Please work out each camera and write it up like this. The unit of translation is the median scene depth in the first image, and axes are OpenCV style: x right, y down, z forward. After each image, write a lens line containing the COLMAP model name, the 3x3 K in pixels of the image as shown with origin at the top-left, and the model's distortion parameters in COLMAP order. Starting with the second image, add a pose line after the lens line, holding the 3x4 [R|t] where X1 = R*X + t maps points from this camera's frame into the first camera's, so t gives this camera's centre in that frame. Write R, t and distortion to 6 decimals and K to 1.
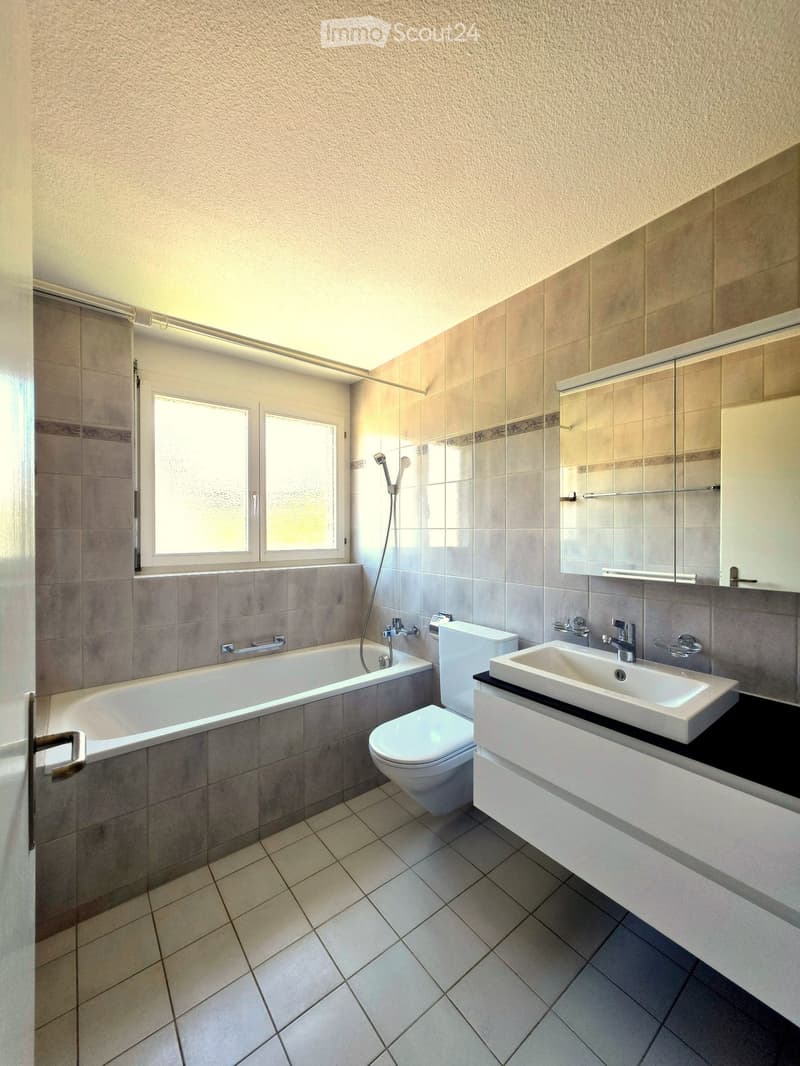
lens RADIAL K [[424.9, 0, 402.1], [0, 424.9, 530.9], [0, 0, 1]] dist [-0.002796, -0.000001]
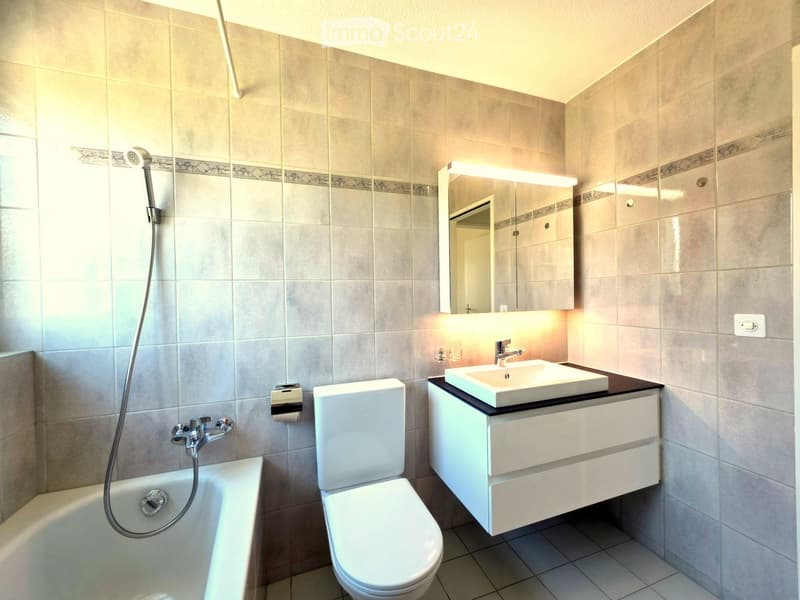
lens RADIAL K [[318.9, 0, 399.5], [0, 318.9, 300.6], [0, 0, 1]] dist [-0.002796, -0.000001]
pose [[0.321638, -0.015322, 0.946739, -0.454217], [0.018666, 0.999777, 0.009839, 0.035958], [-0.946679, 0.014507, 0.321852, 0.671497]]
